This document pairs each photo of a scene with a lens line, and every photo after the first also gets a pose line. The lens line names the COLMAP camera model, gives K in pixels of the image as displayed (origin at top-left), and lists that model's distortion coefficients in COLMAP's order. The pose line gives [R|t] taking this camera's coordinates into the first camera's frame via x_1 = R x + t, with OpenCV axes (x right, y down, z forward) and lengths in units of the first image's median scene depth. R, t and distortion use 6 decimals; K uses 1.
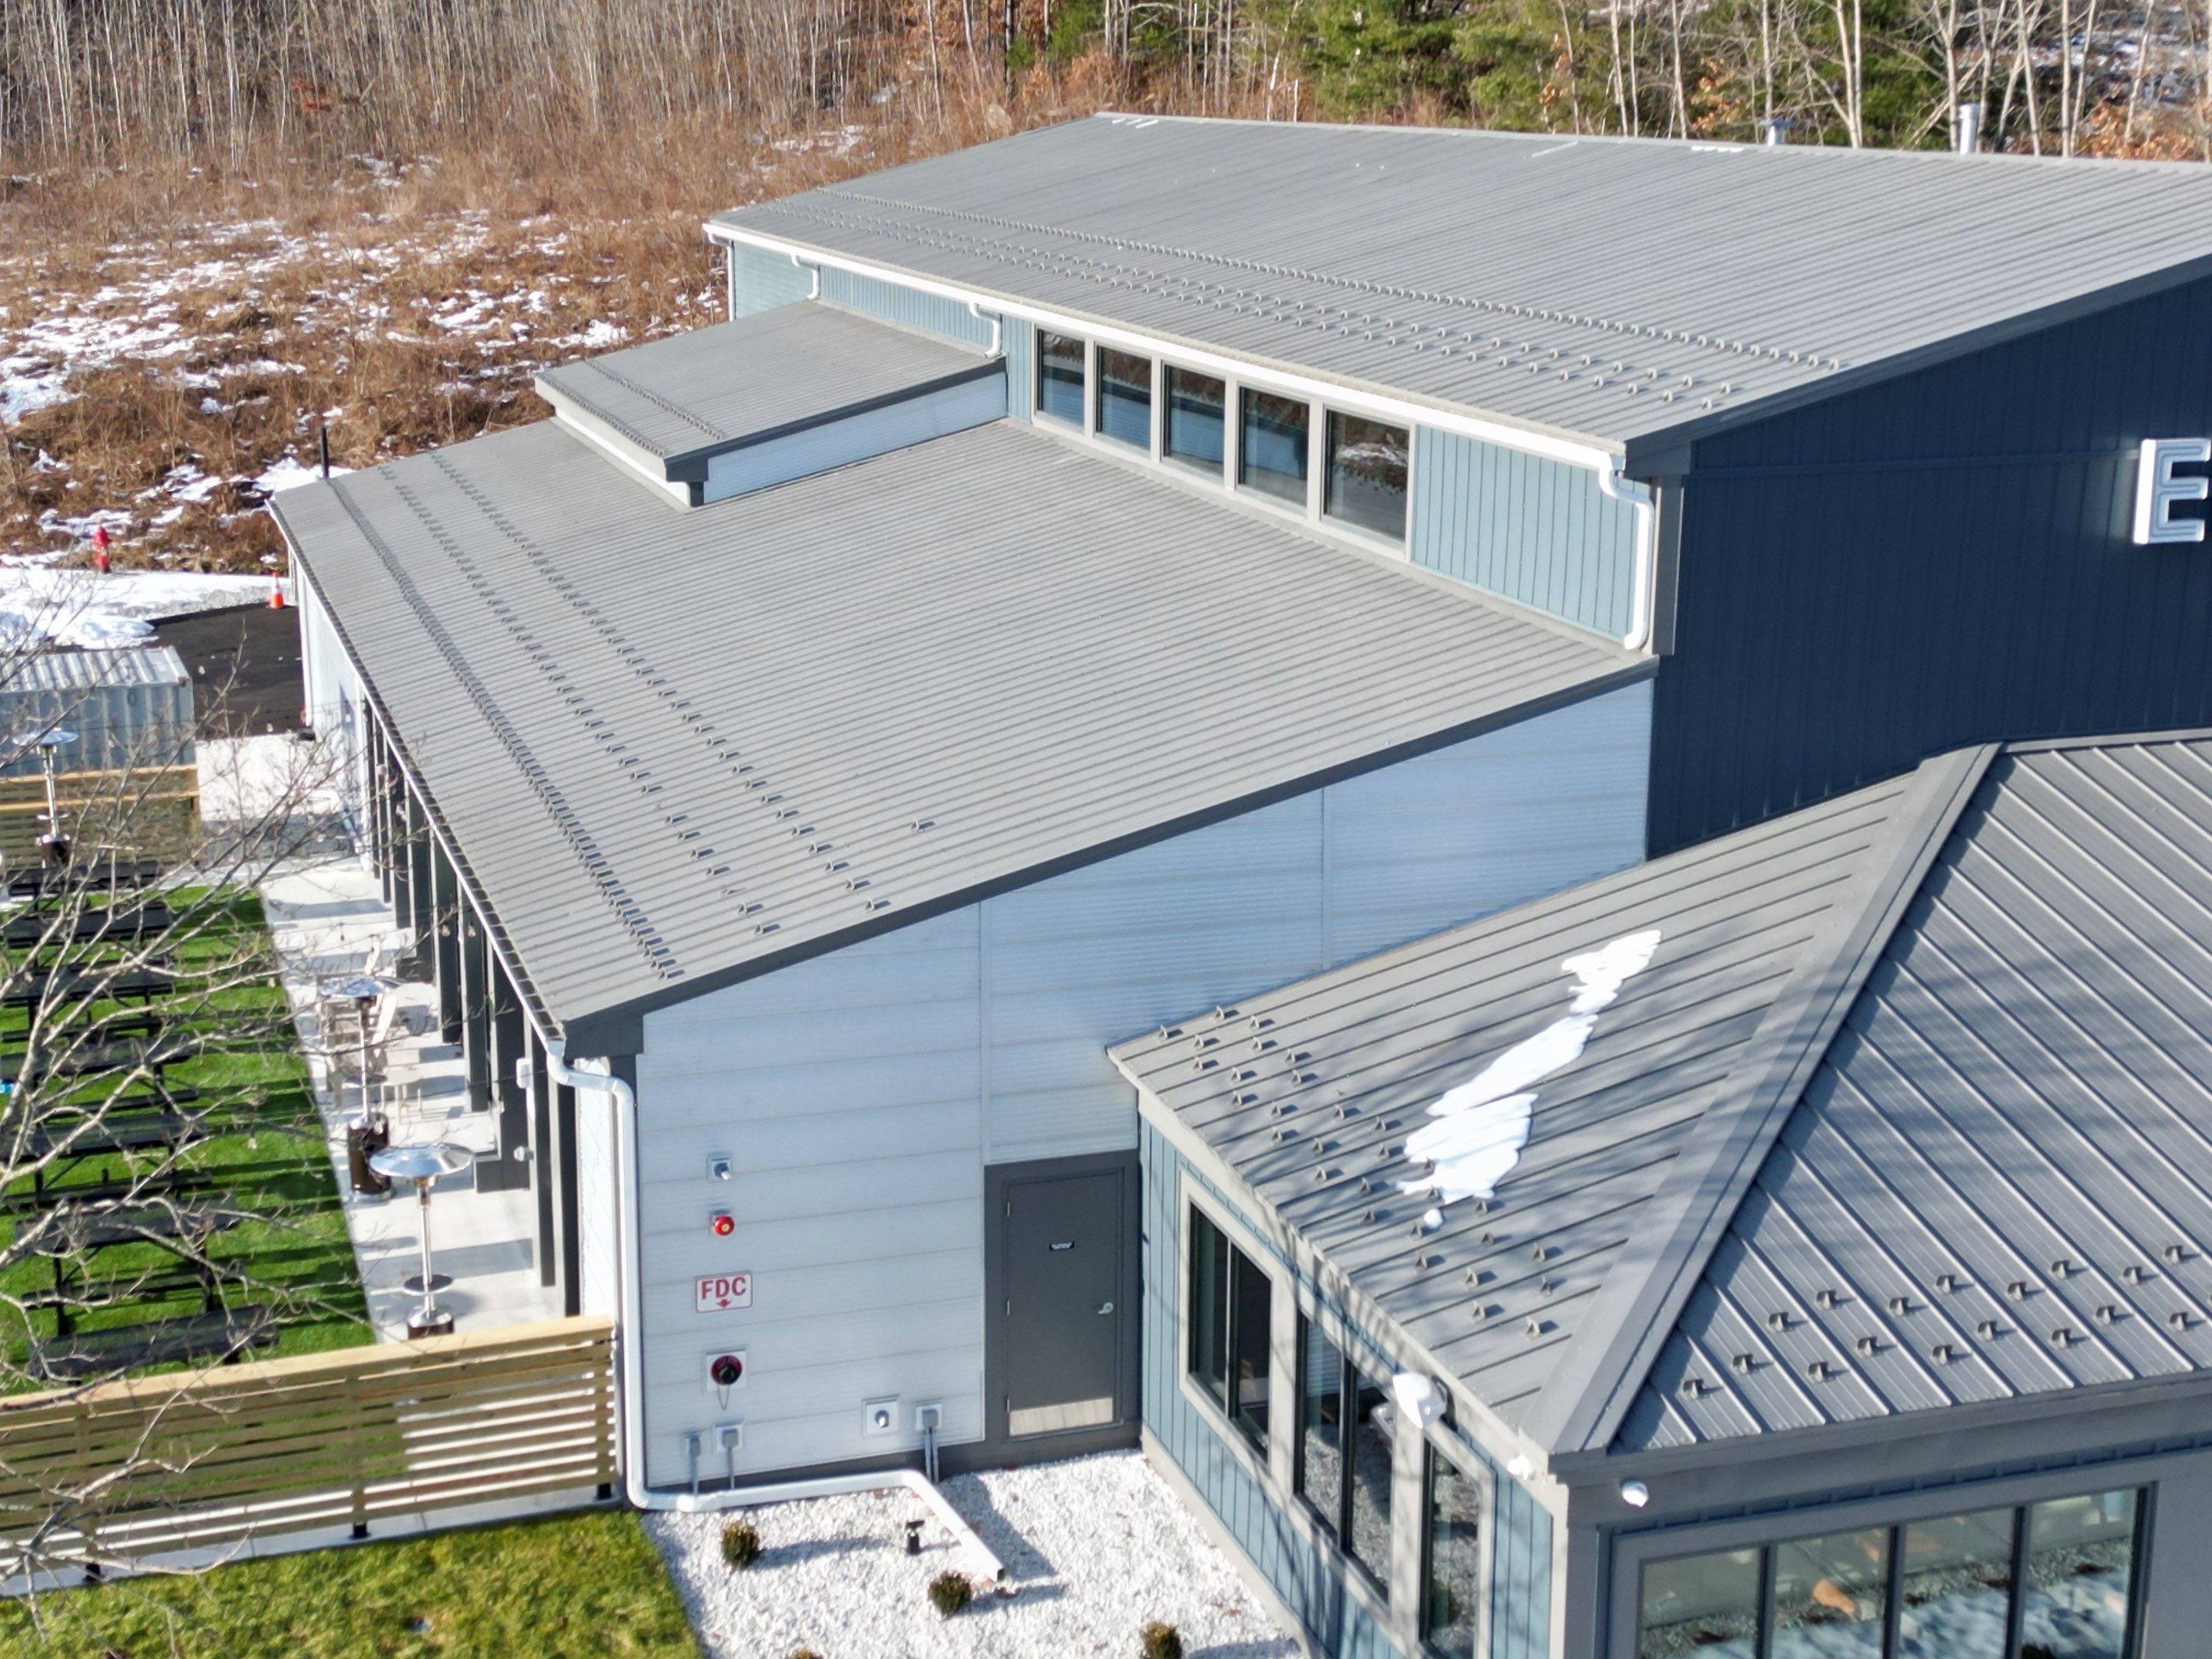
lens RADIAL K [[3068.5, 0, 1108.1], [0, 3068.5, 838.9], [0, 0, 1]] dist [0.108749, 0.000000]
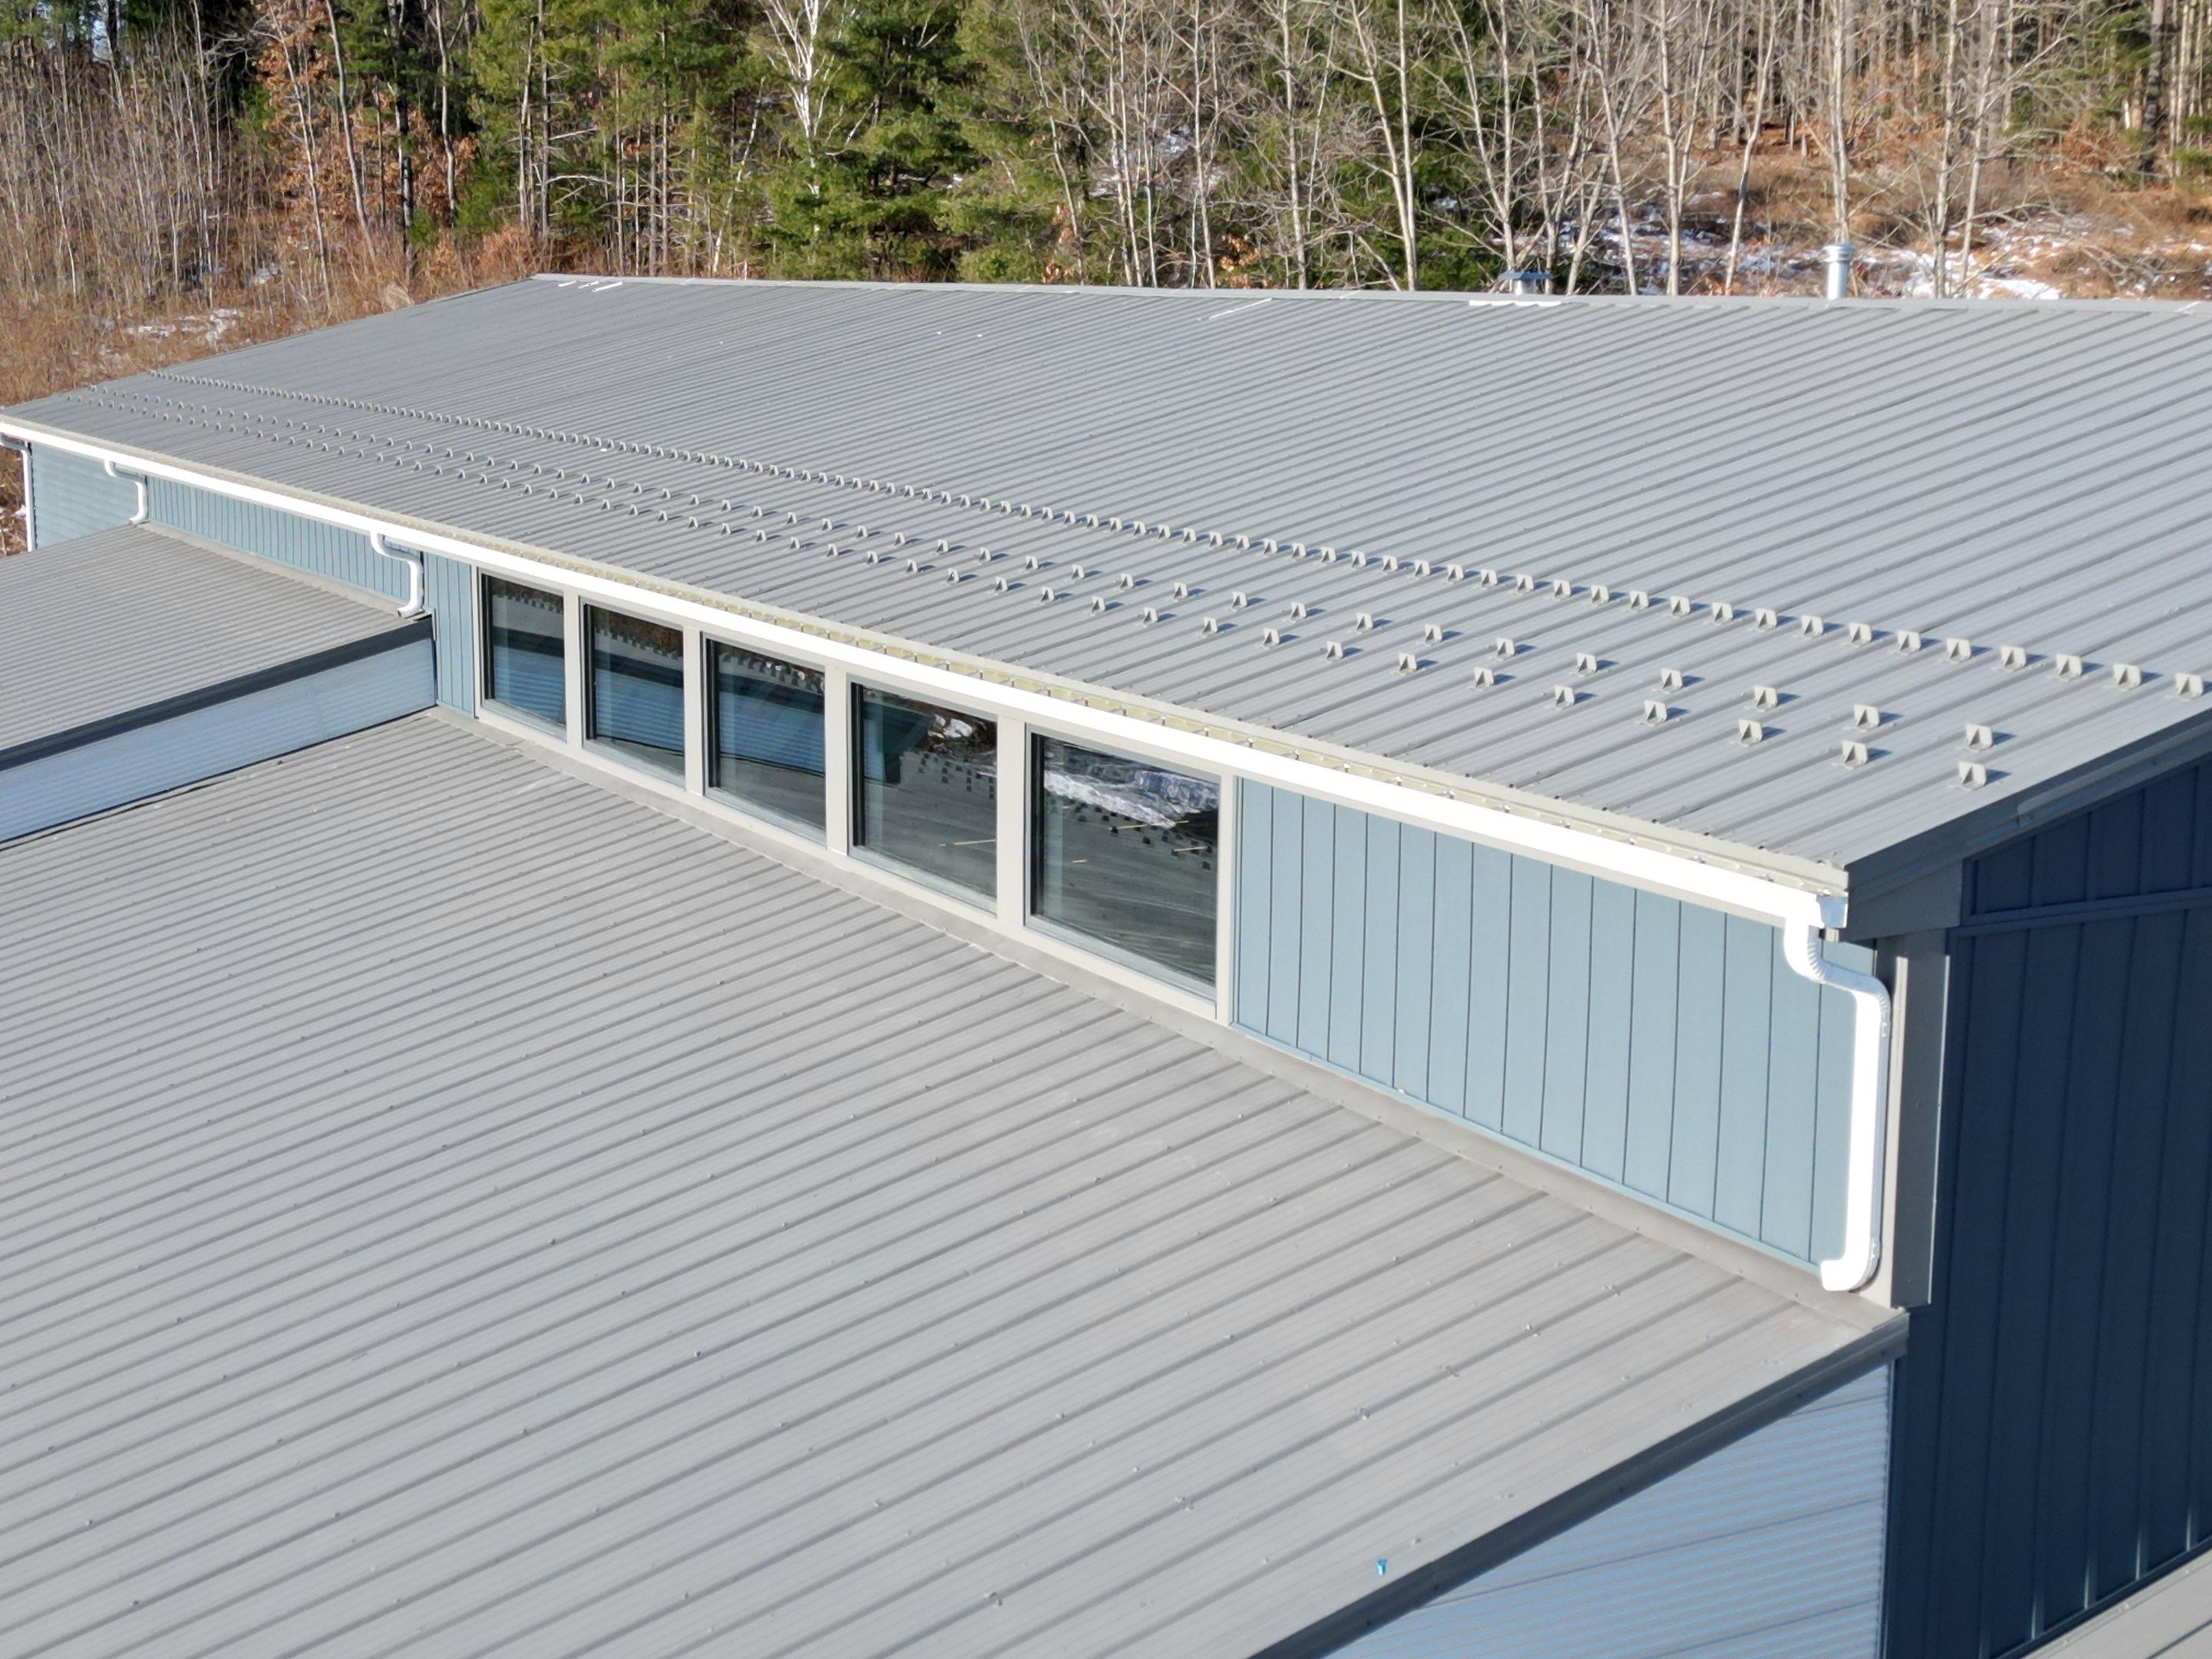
lens RADIAL K [[3068.5, 0, 1117.3], [0, 3068.5, 833.4], [0, 0, 1]] dist [0.108749, 0.000000]
pose [[0.981773, -0.031736, 0.187390, -0.023231], [0.043648, 0.997256, -0.059788, -0.104135], [-0.184979, 0.066877, 0.980464, 0.534081]]
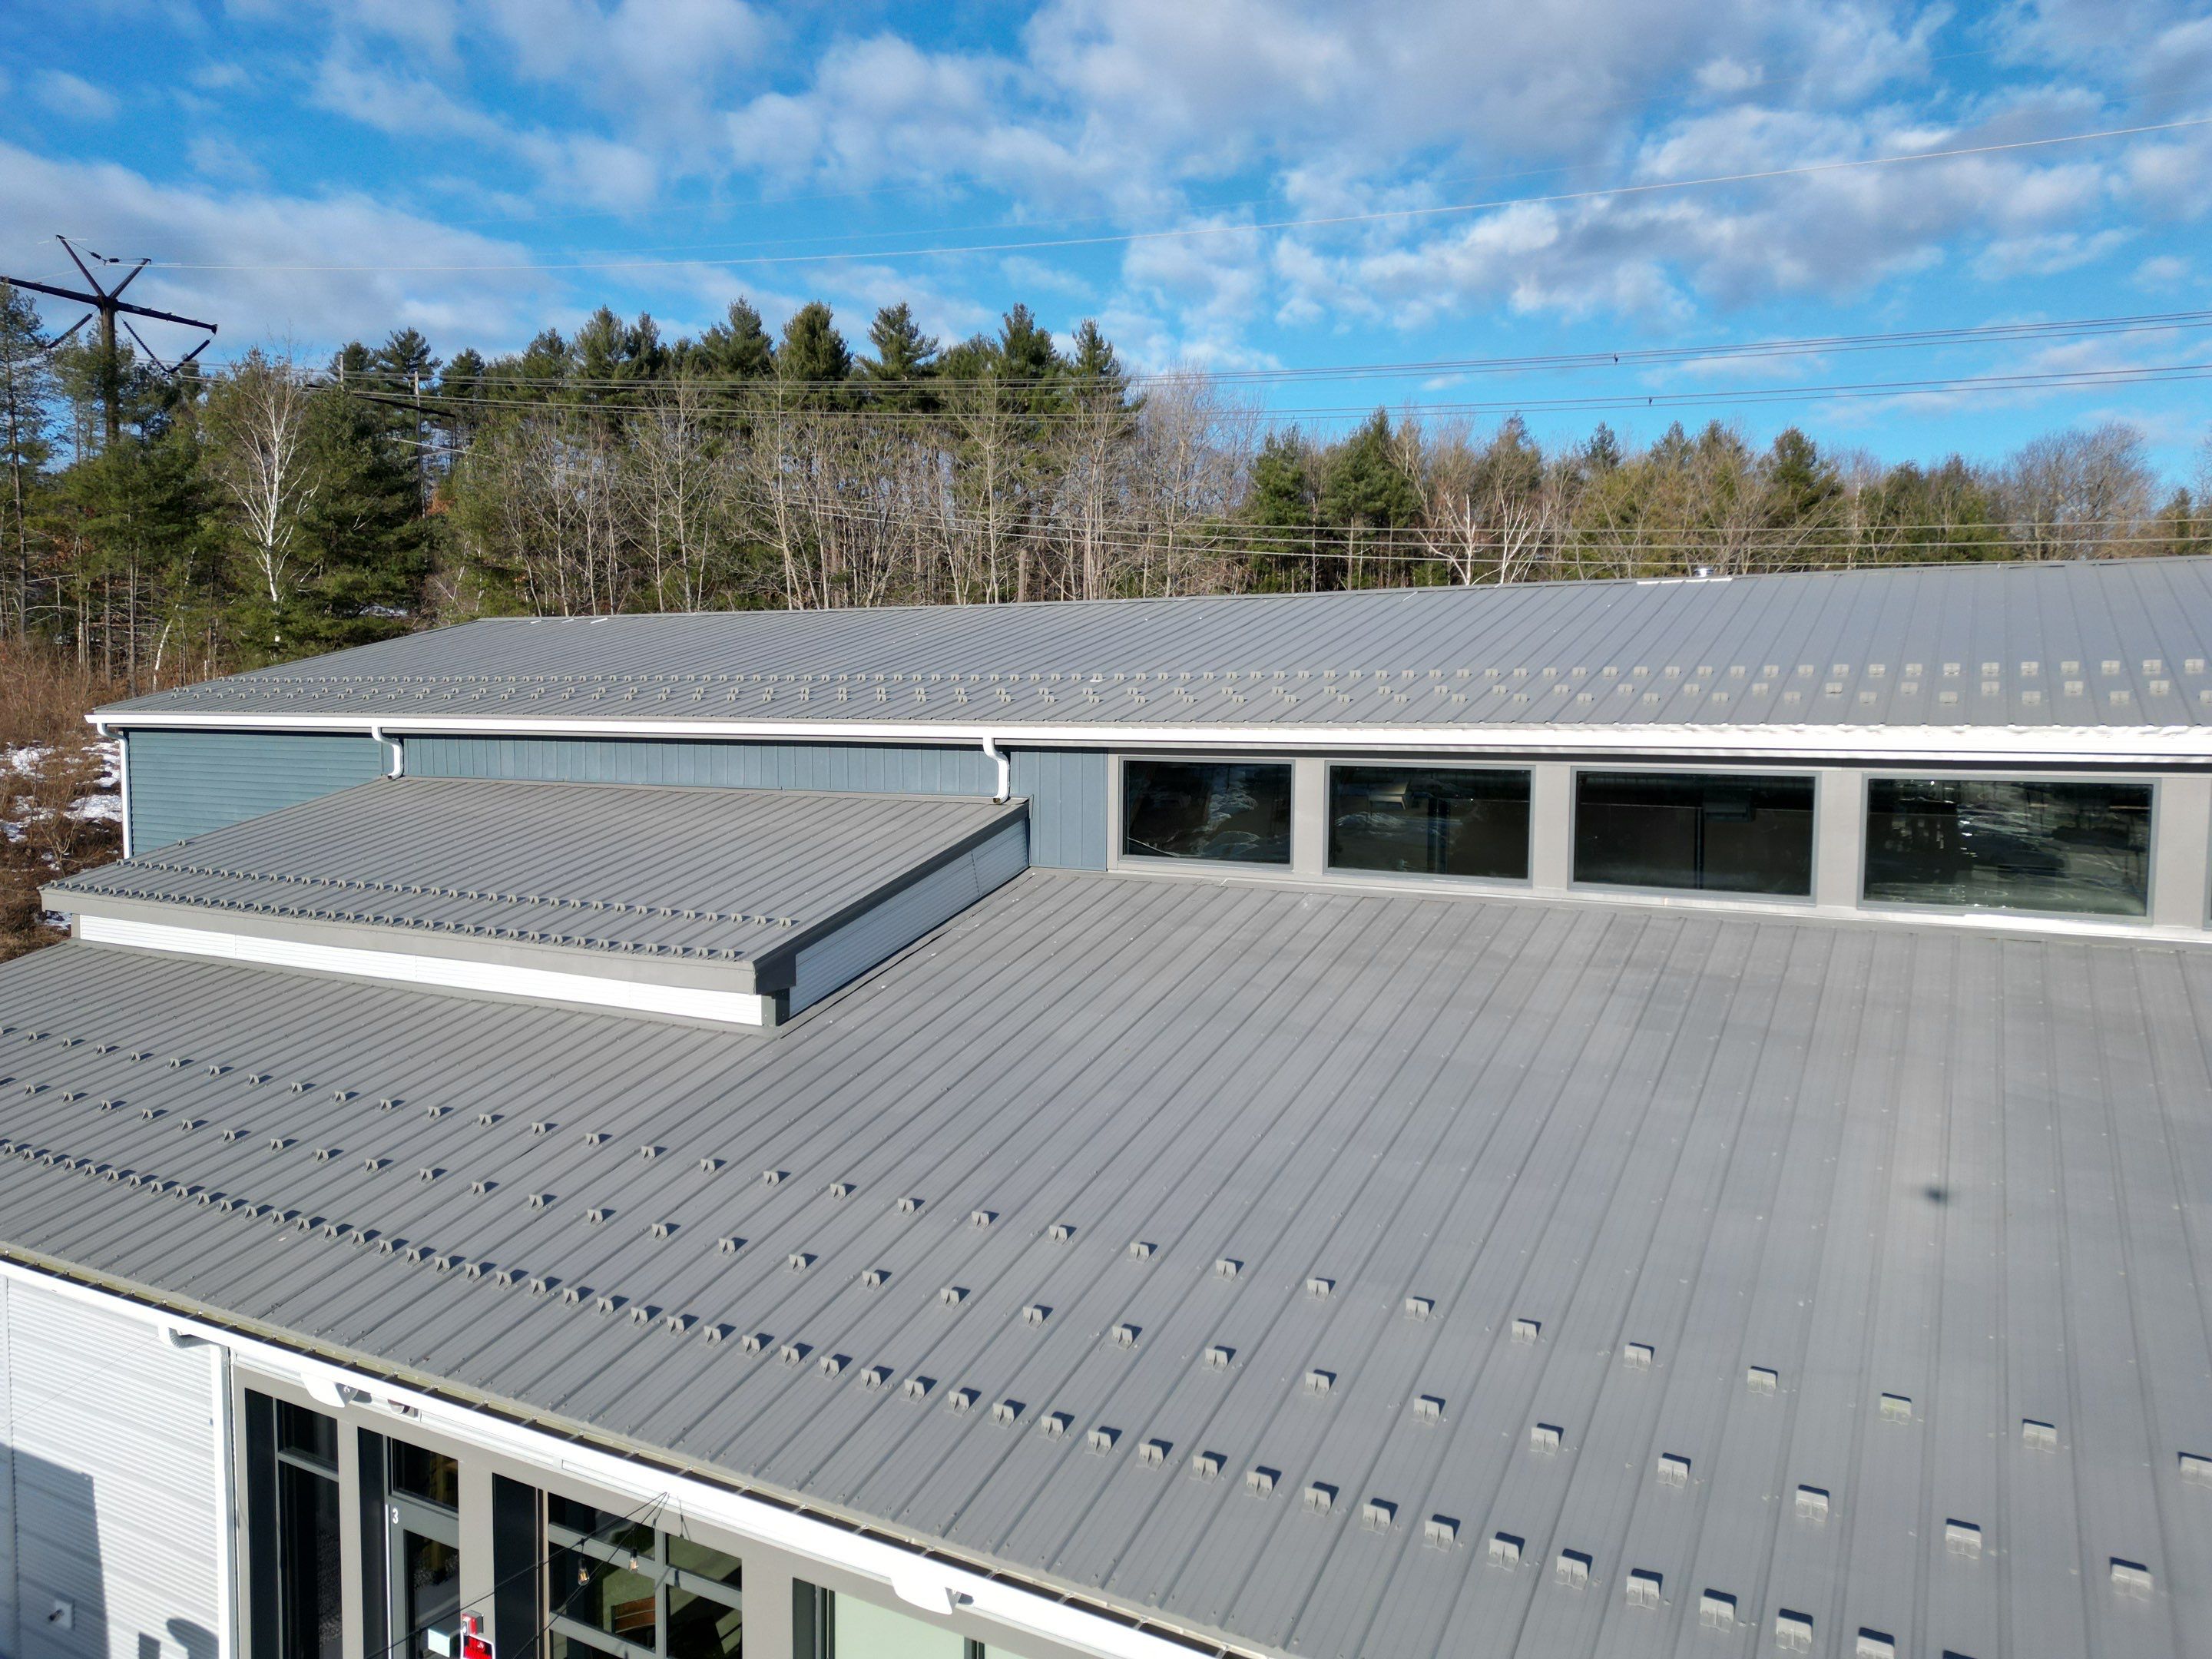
lens RADIAL K [[1543.1, 0, 1113.6], [0, 1543.1, 829.3], [0, 0, 1]] dist [0.069561, -0.055000]
pose [[0.739372, -0.052937, 0.671213, -0.485299], [0.163115, 0.981290, -0.102287, -0.160408], [-0.653240, 0.185114, 0.734173, 1.065654]]
